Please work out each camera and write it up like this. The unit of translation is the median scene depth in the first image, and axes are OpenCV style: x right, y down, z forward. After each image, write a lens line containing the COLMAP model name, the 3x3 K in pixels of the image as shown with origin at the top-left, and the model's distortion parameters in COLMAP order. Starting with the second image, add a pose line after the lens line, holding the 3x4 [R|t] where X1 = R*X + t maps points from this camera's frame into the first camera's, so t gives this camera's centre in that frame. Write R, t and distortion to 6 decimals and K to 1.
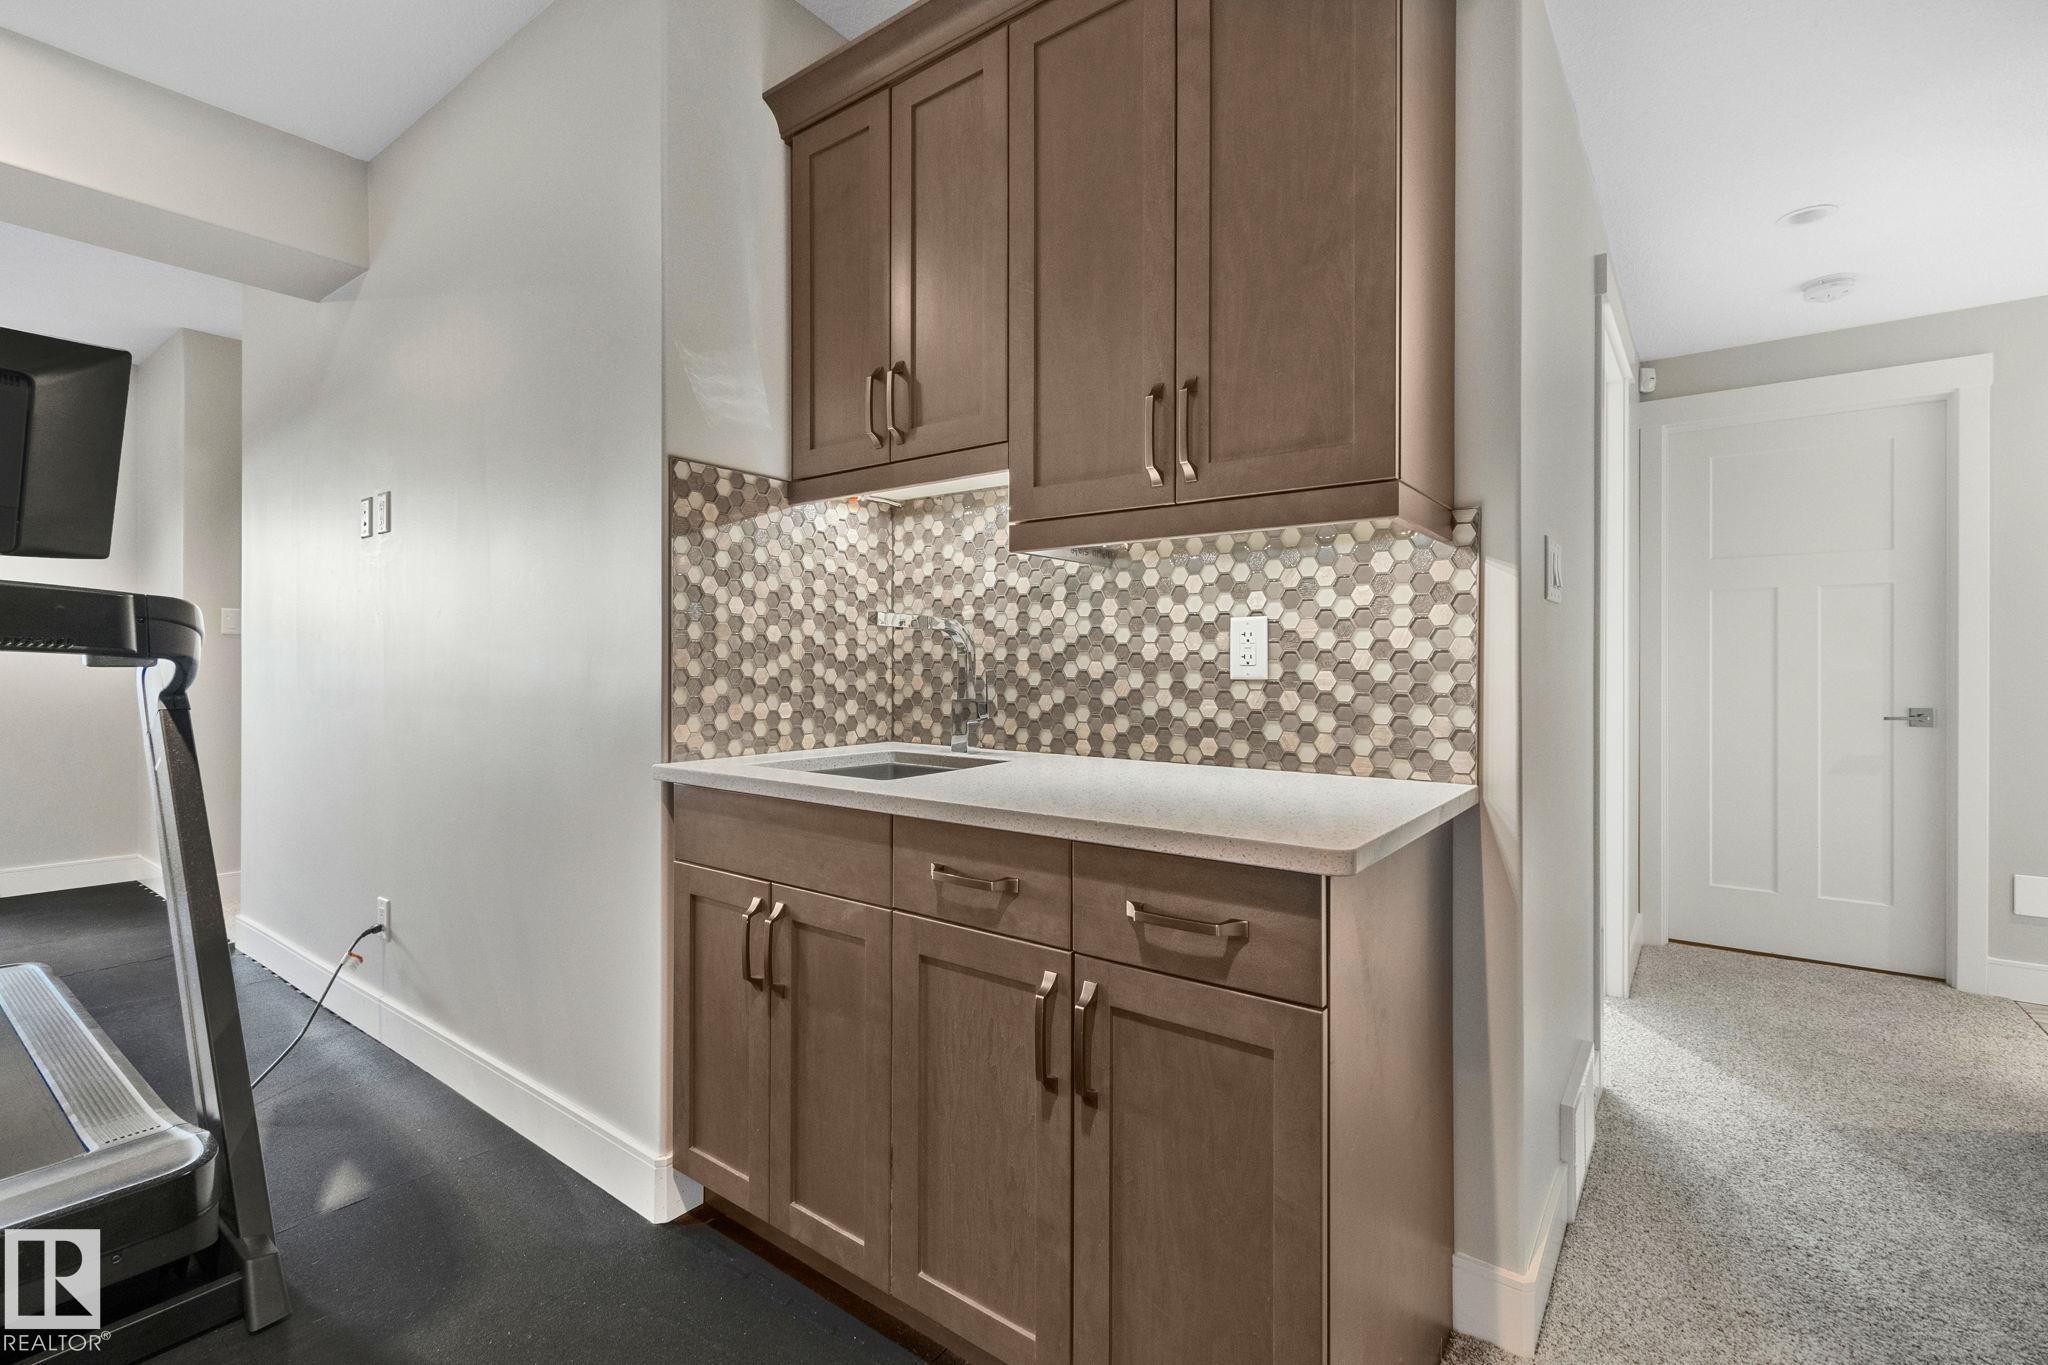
lens RADIAL K [[910.0, 0, 1019.6], [0, 910.0, 677.2], [0, 0, 1]] dist [0.004747, -0.000236]
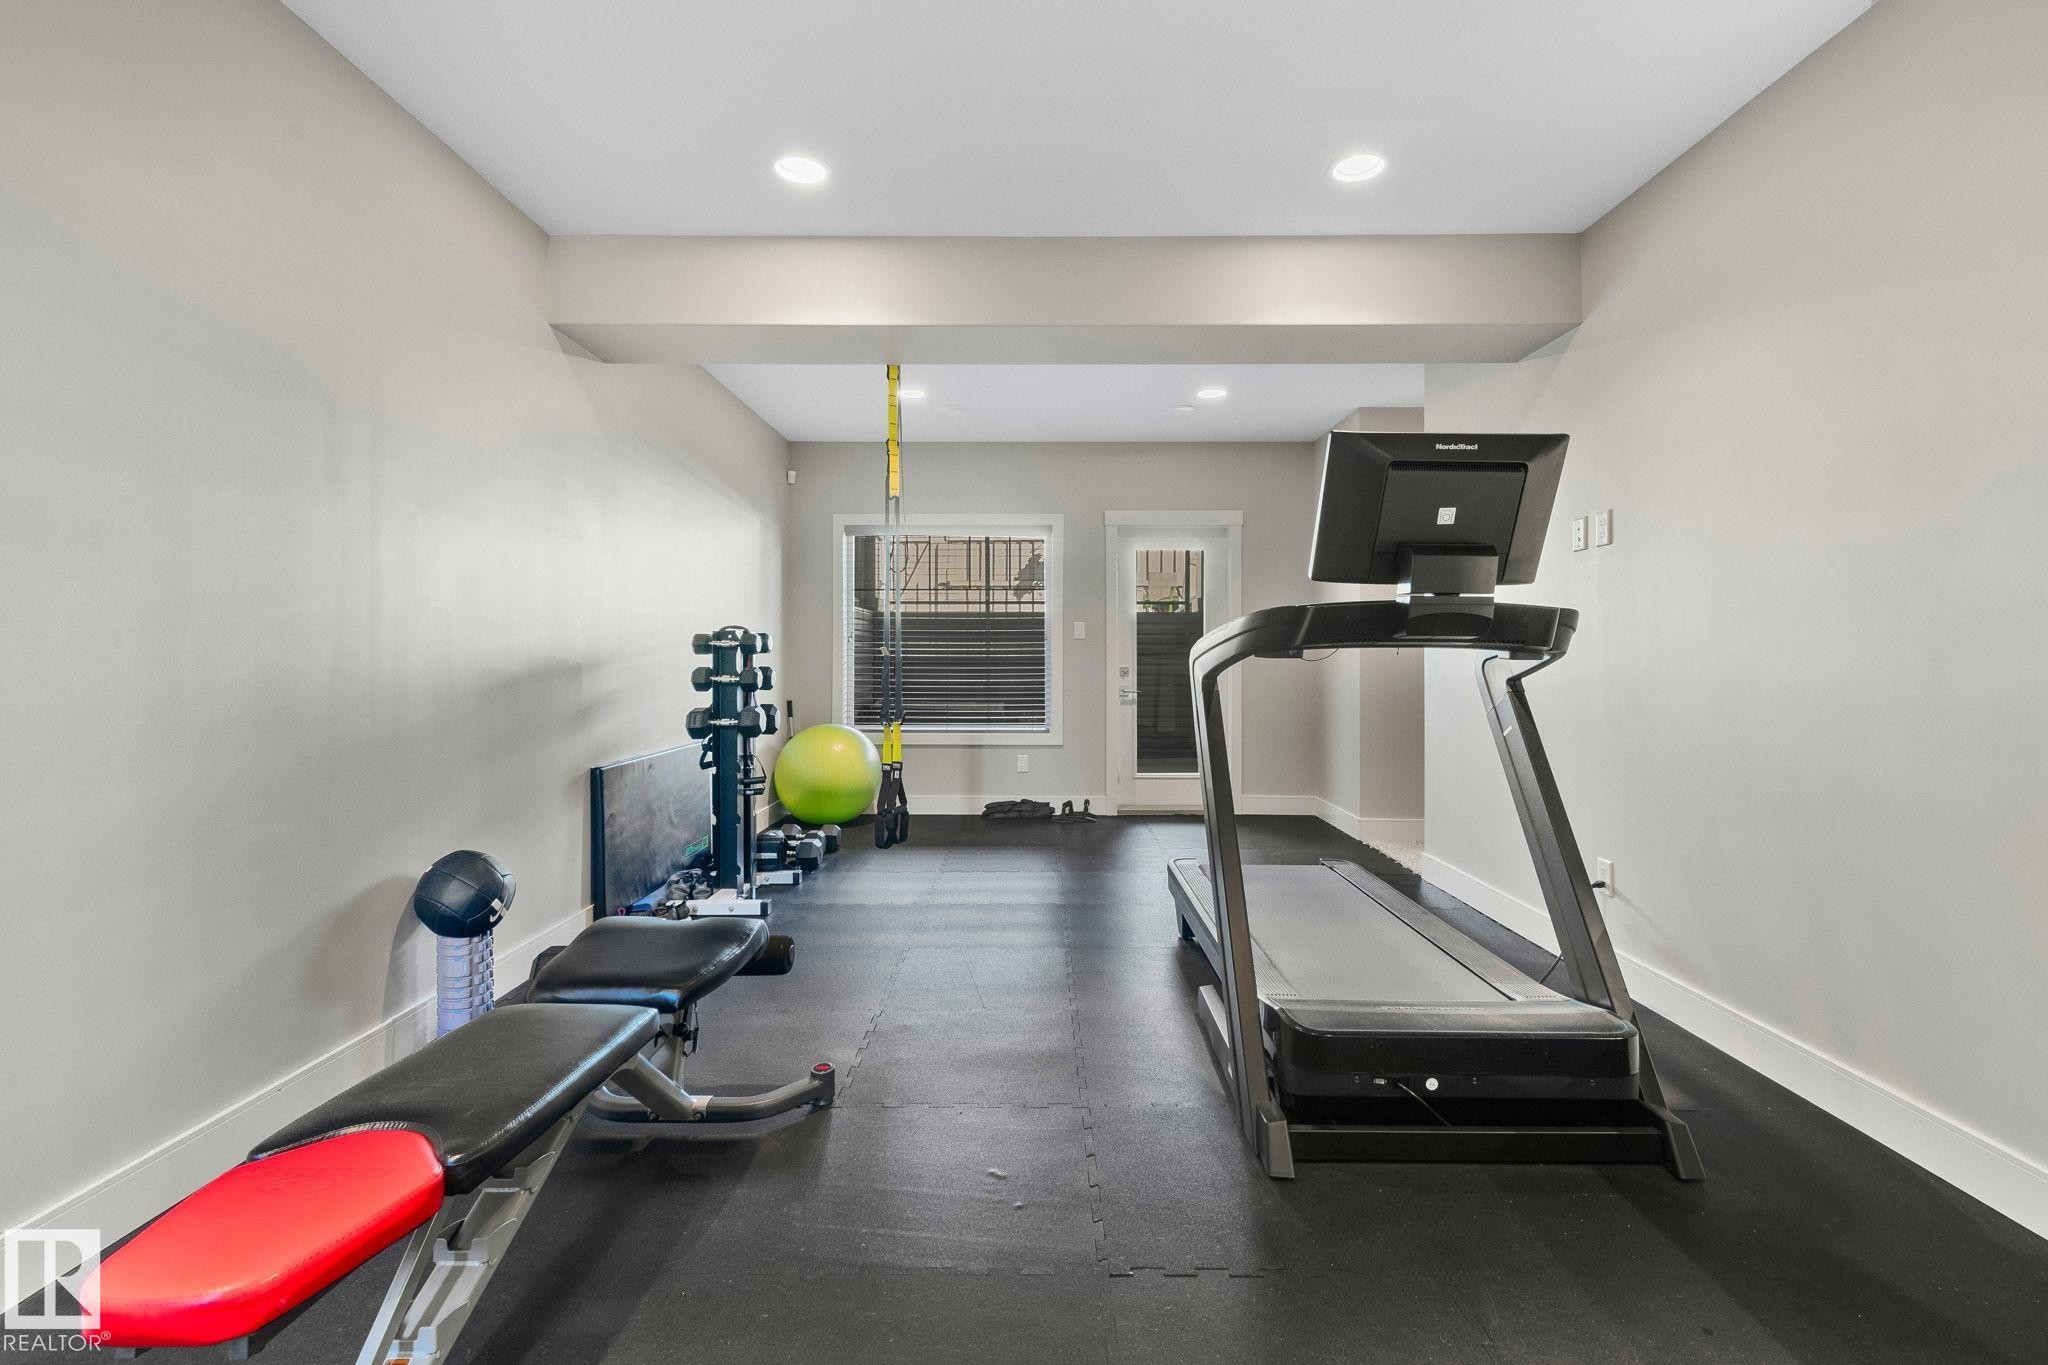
lens RADIAL K [[910.0, 0, 1029.3], [0, 910.0, 661.6], [0, 0, 1]] dist [0.004747, -0.000236]
pose [[0.600606, 0.002006, -0.799543, -0.210948], [-0.011414, 0.999916, -0.006065, 0.005844], [0.799464, 0.012769, 0.600579, -0.290148]]
